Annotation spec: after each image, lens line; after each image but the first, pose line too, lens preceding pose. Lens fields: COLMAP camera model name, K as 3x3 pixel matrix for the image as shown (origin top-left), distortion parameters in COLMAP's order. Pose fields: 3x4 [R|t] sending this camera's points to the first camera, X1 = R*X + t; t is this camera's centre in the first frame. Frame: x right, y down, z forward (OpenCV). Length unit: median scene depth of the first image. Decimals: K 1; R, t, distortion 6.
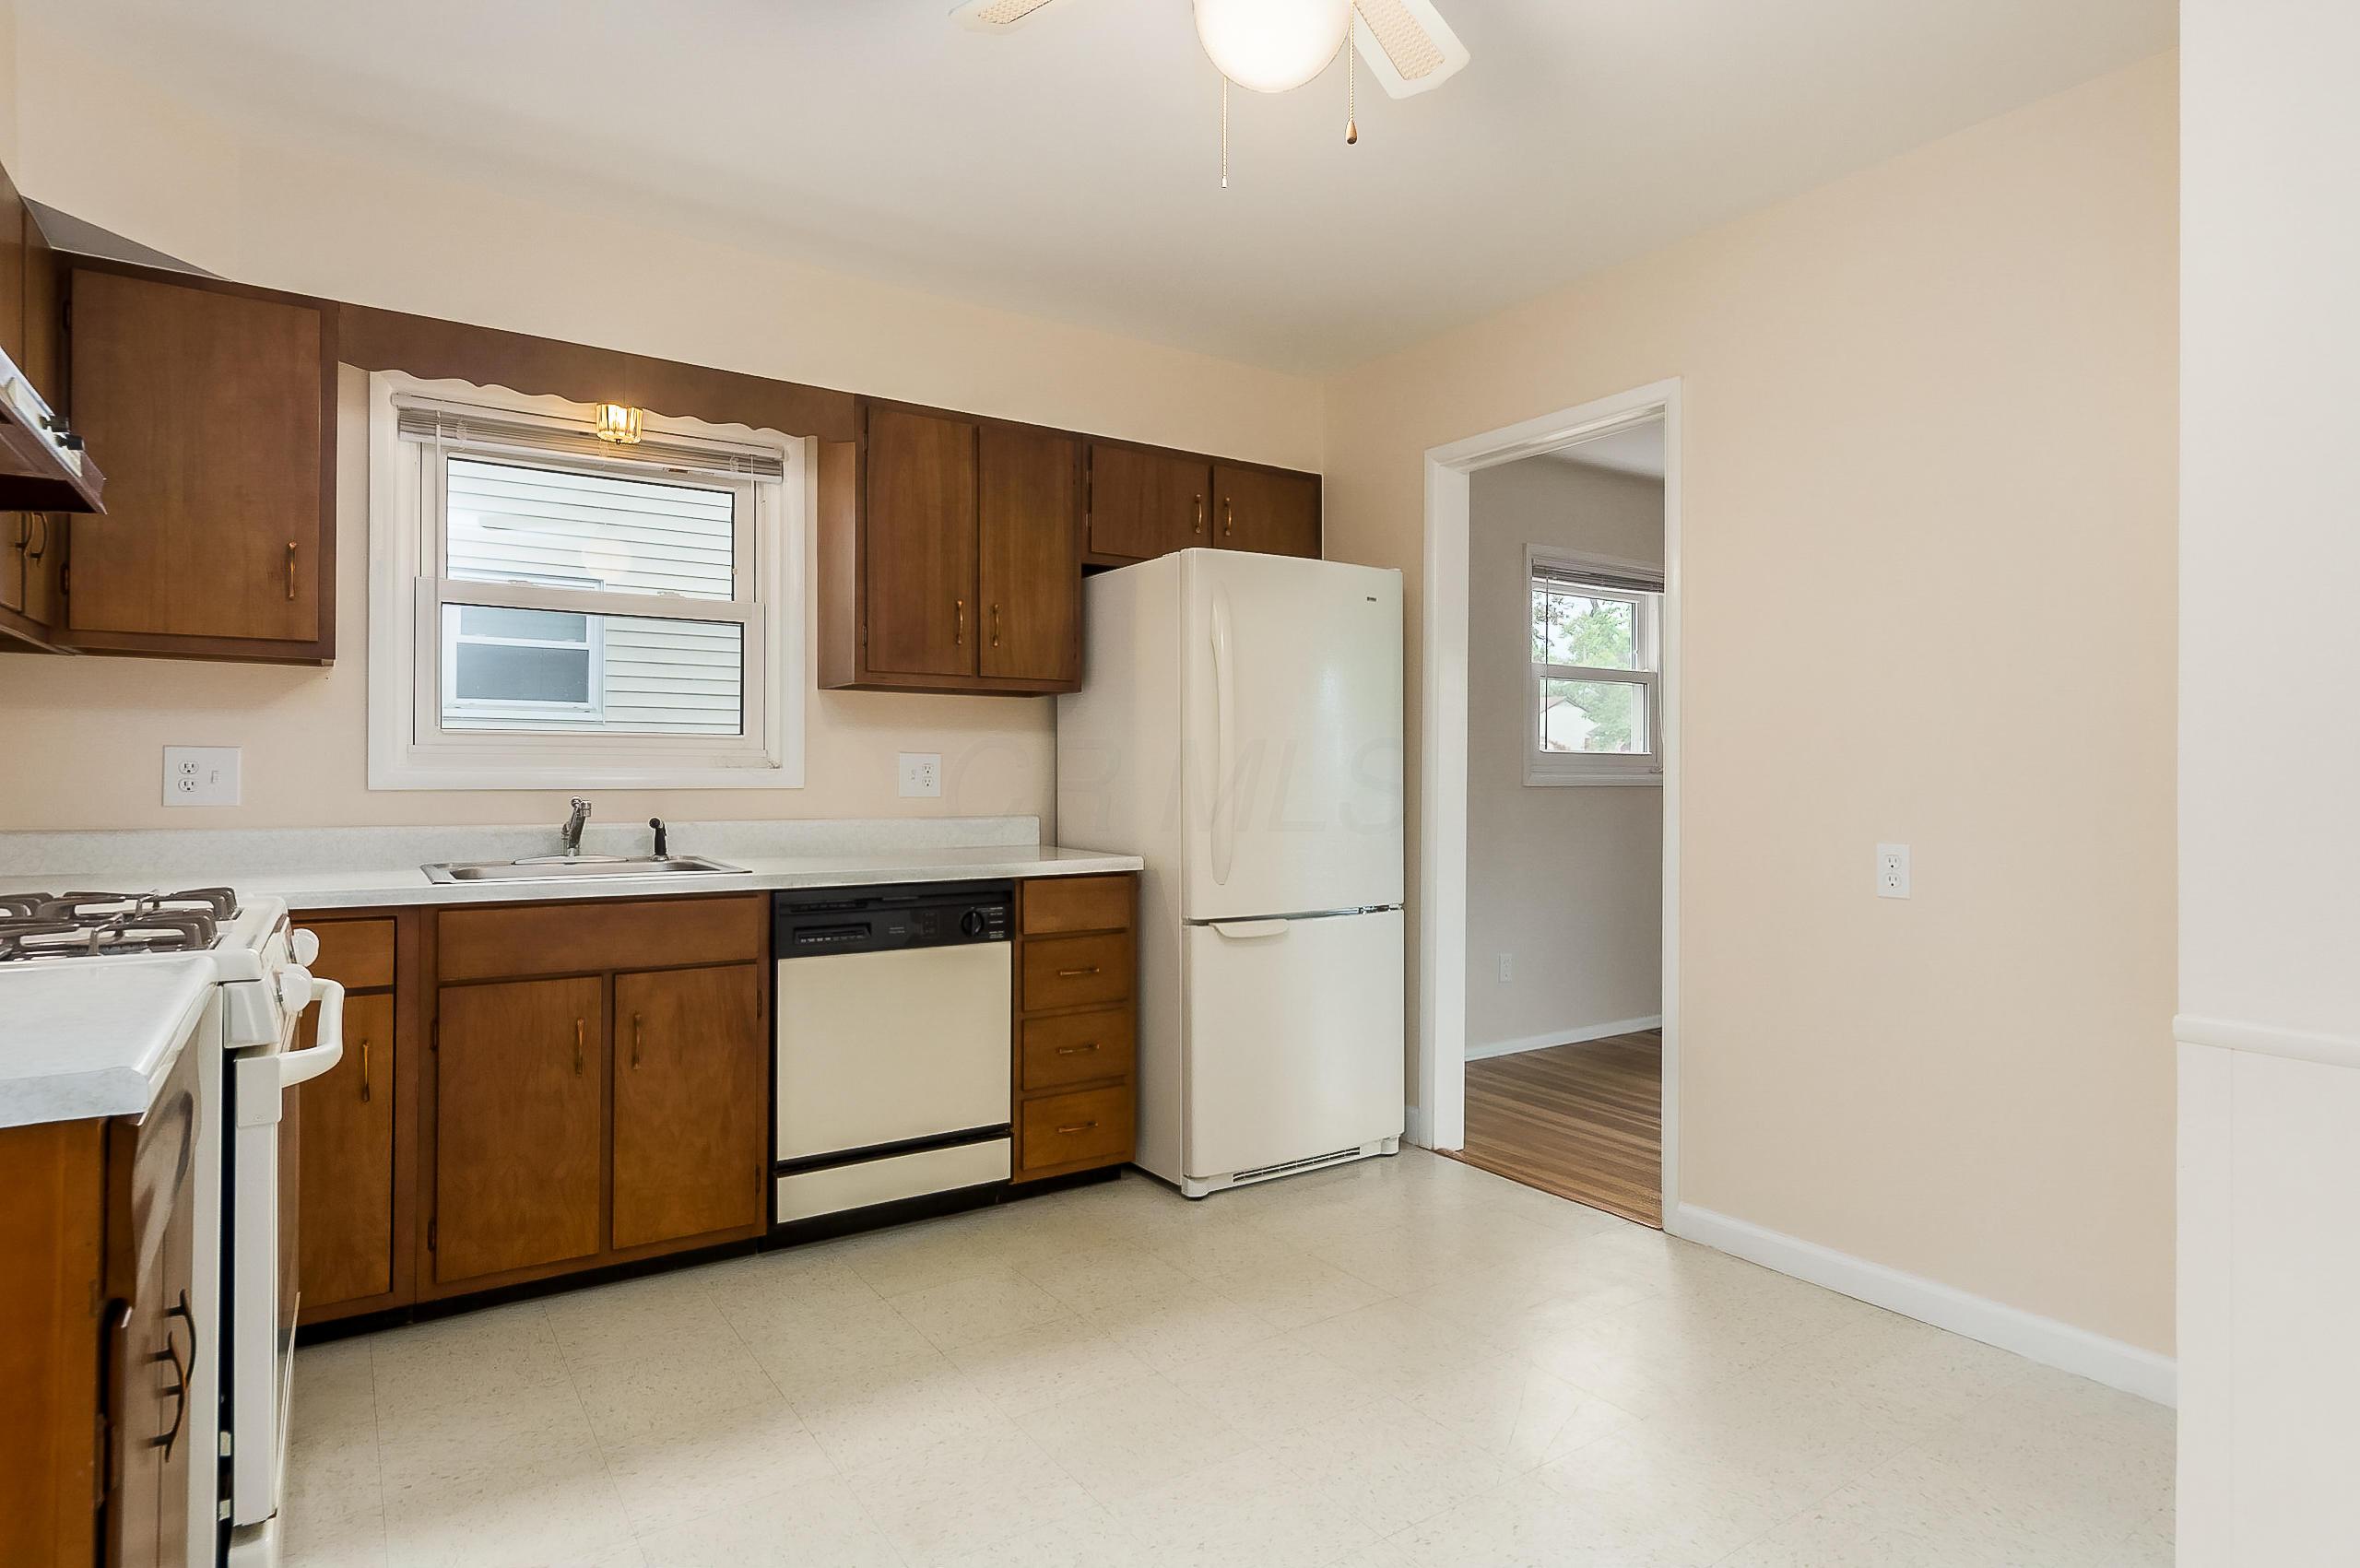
lens RADIAL K [[1243.6, 0, 1181.1], [0, 1243.6, 749.9], [0, 0, 1]] dist [-0.001138, -0.000357]
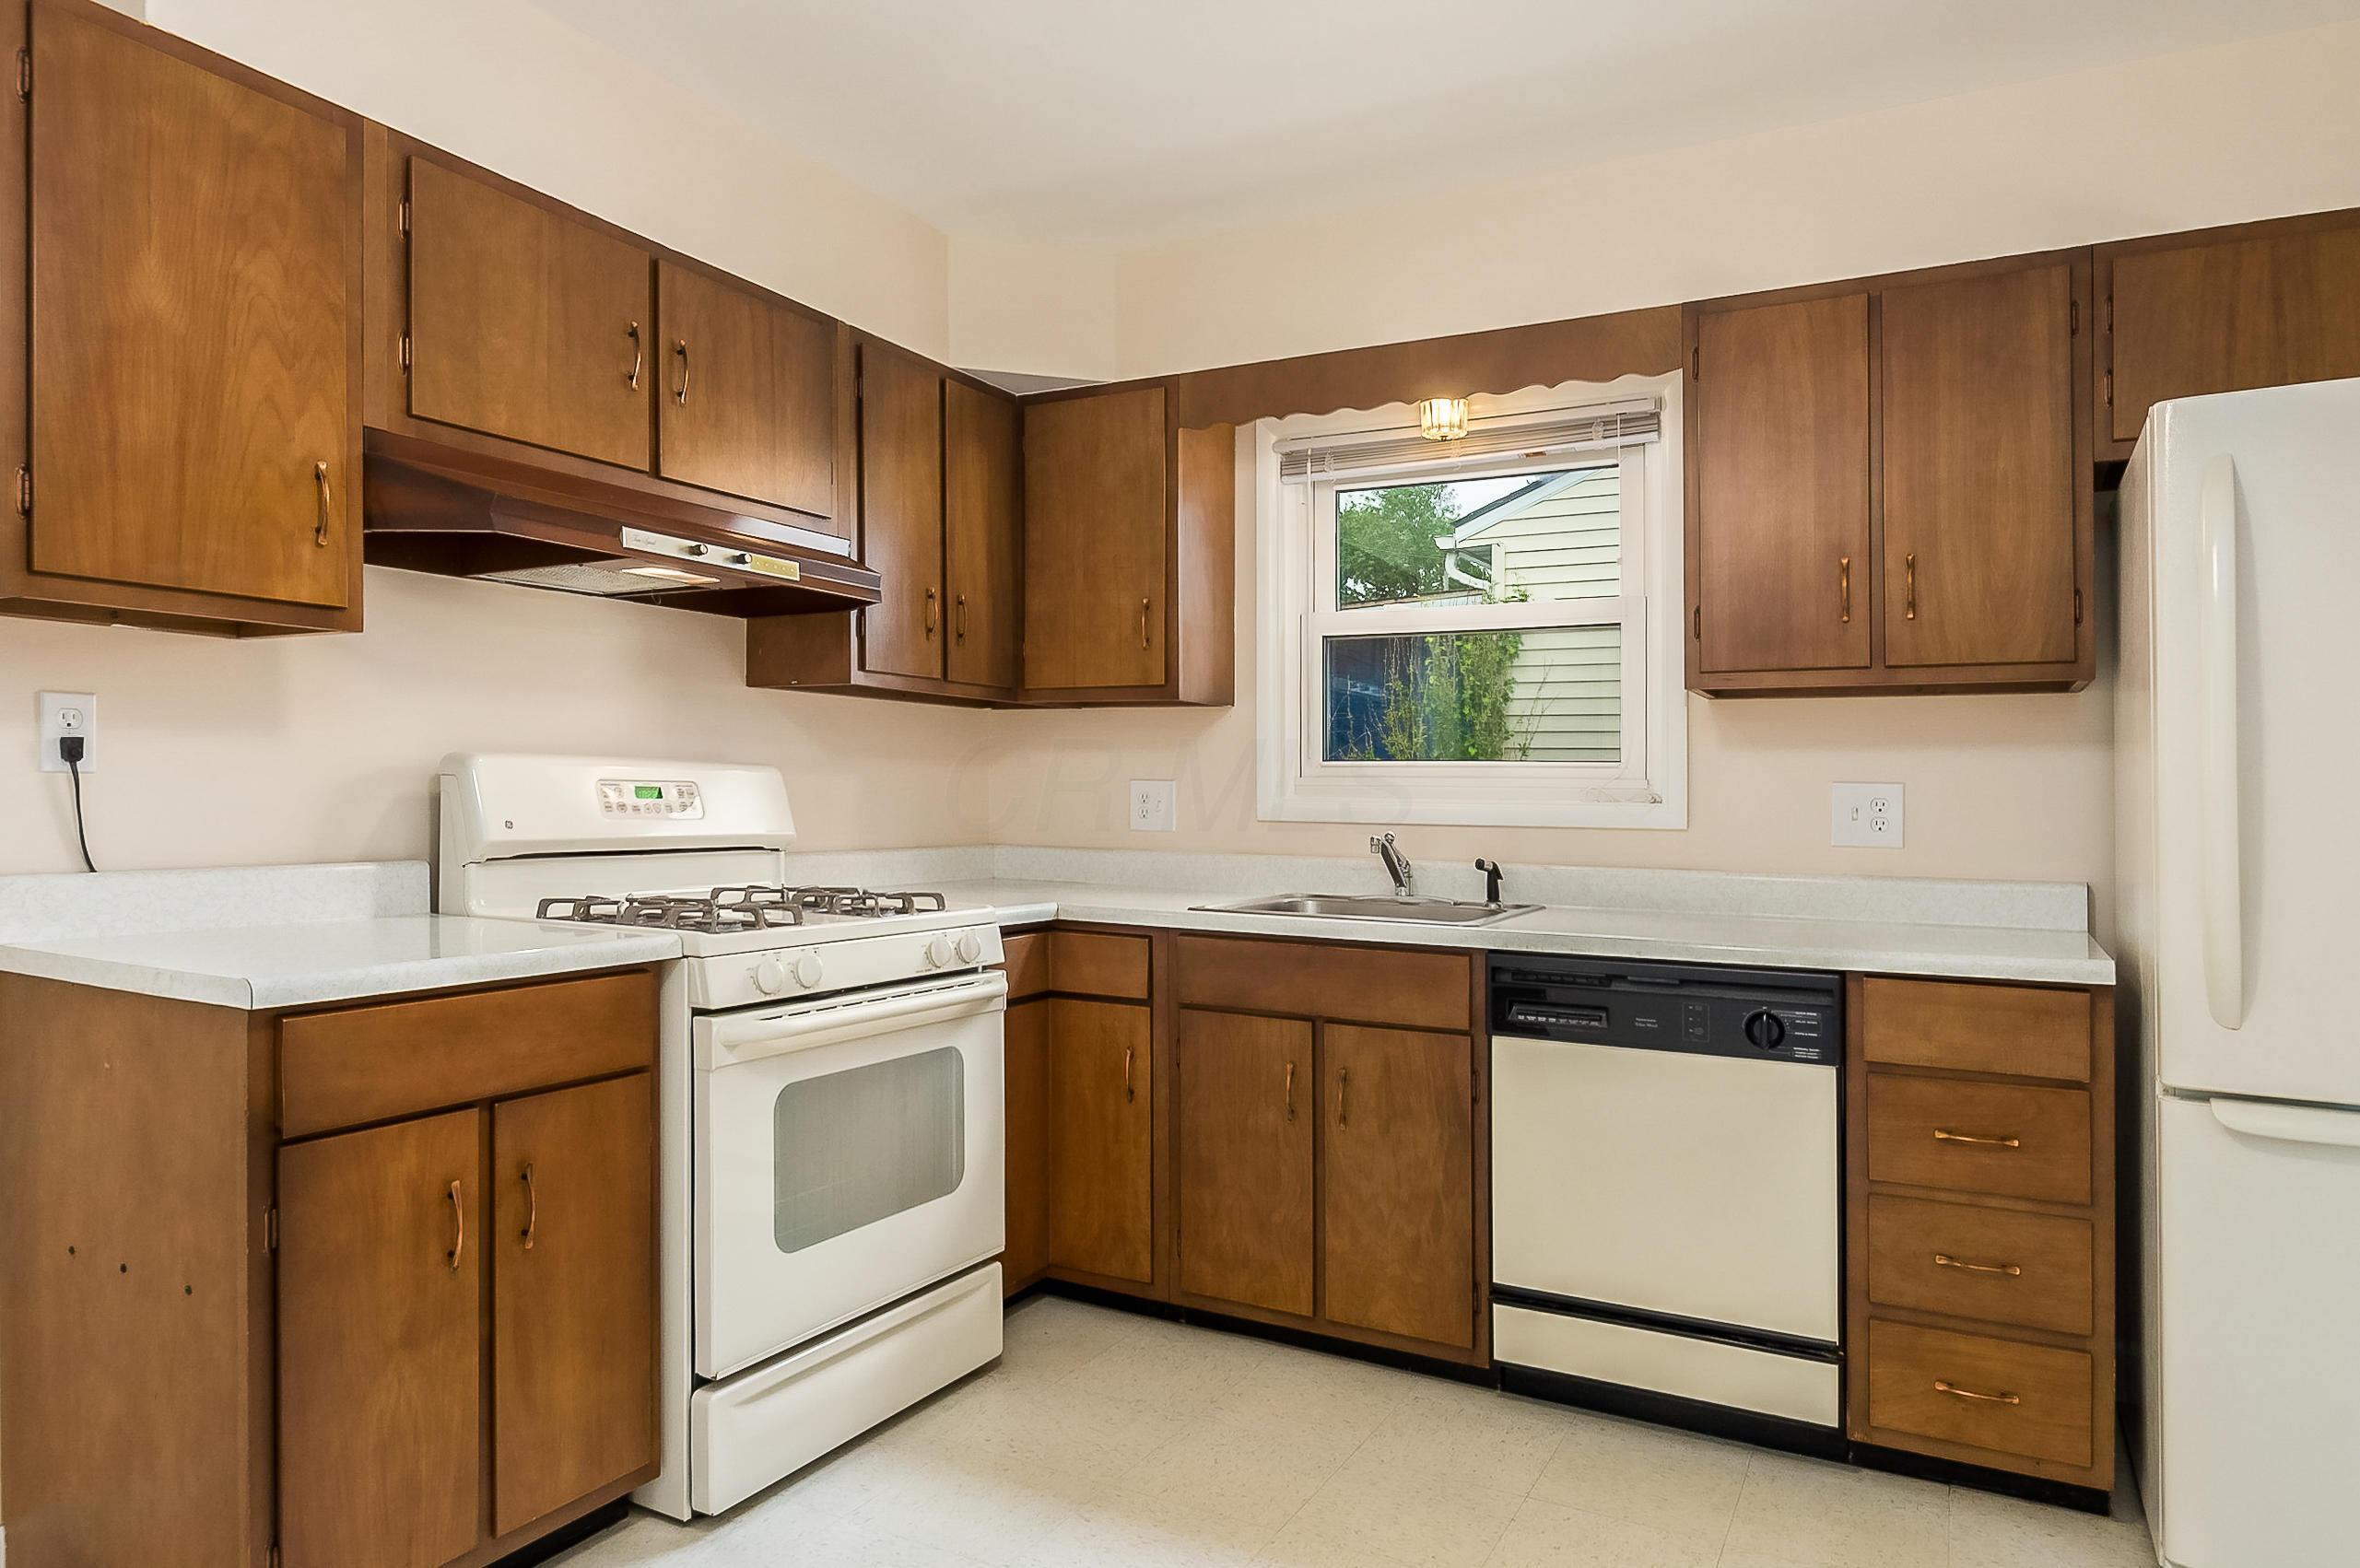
lens RADIAL K [[1465.6, 0, 1180.6], [0, 1465.6, 776.4], [0, 0, 1]] dist [0.002914, -0.001974]
pose [[0.469844, -0.008582, -0.882708, 0.439761], [0.004529, 0.999963, -0.007311, 0.004180], [0.882738, -0.000563, 0.469866, 0.371350]]
